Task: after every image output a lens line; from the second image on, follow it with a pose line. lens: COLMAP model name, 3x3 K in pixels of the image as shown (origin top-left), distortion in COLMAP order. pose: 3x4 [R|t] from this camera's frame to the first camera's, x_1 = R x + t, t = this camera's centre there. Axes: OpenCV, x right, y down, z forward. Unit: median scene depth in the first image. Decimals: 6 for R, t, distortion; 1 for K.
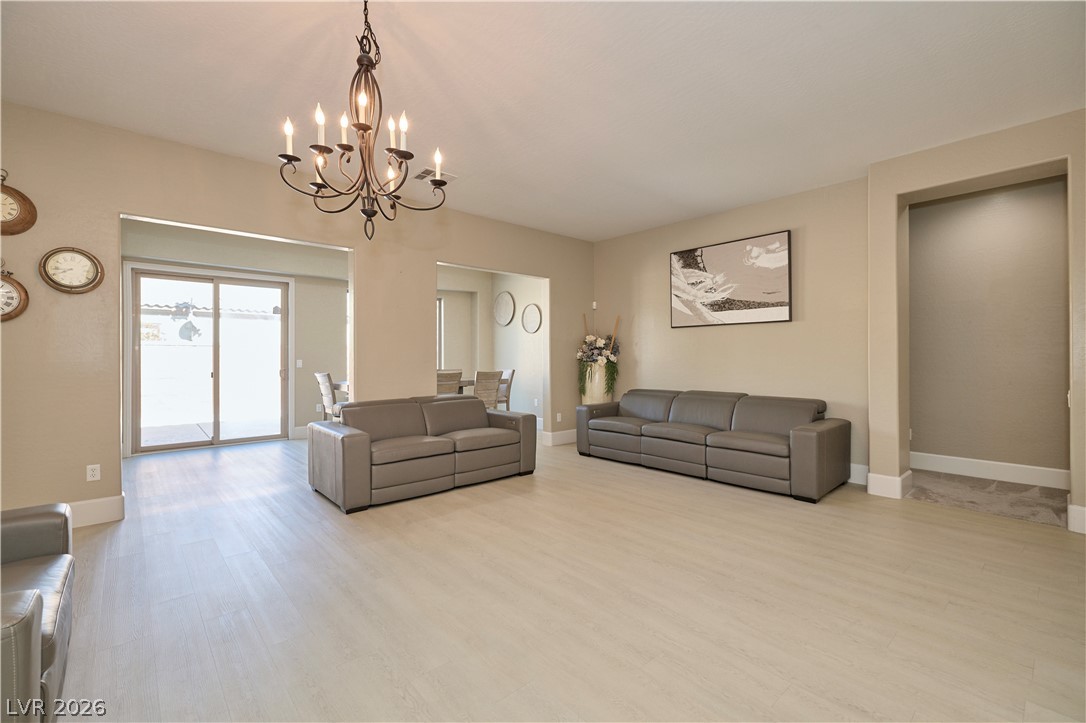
lens RADIAL K [[474.7, 0, 543.4], [0, 474.7, 358.1], [0, 0, 1]] dist [-0.000588, -0.000052]
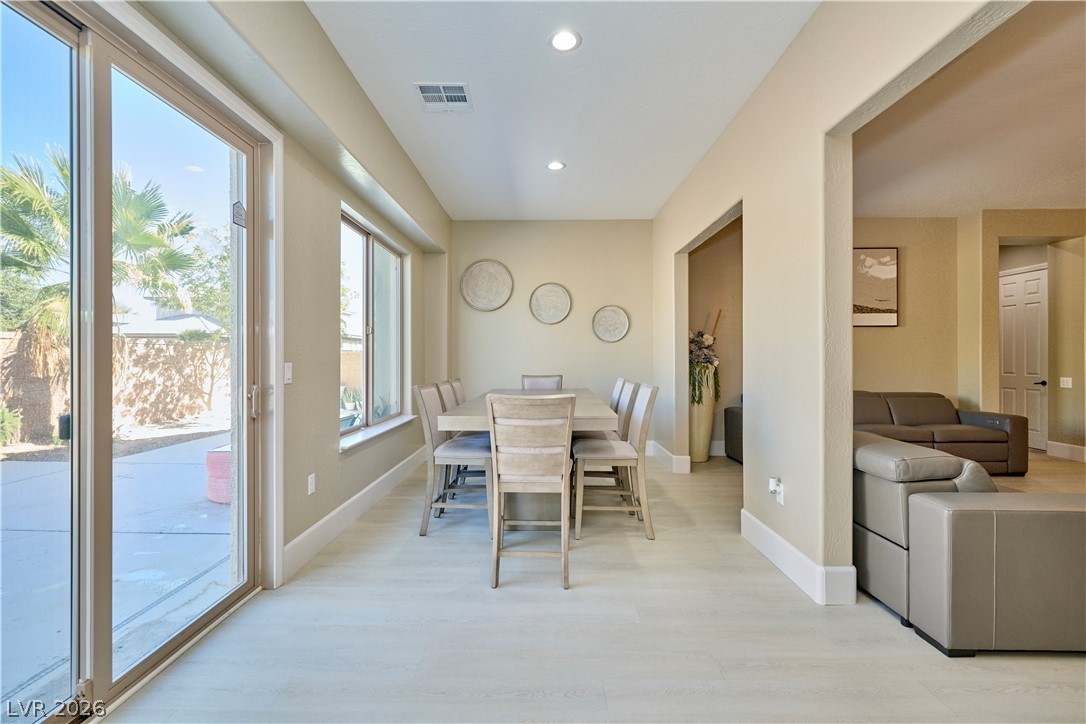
lens RADIAL K [[474.7, 0, 541.6], [0, 474.7, 360.1], [0, 0, 1]] dist [-0.000588, -0.000052]
pose [[0.676567, -0.001113, 0.736380, -0.899733], [0.001234, 0.999999, 0.000378, 0.003169], [-0.736380, 0.000653, 0.676568, 0.832205]]
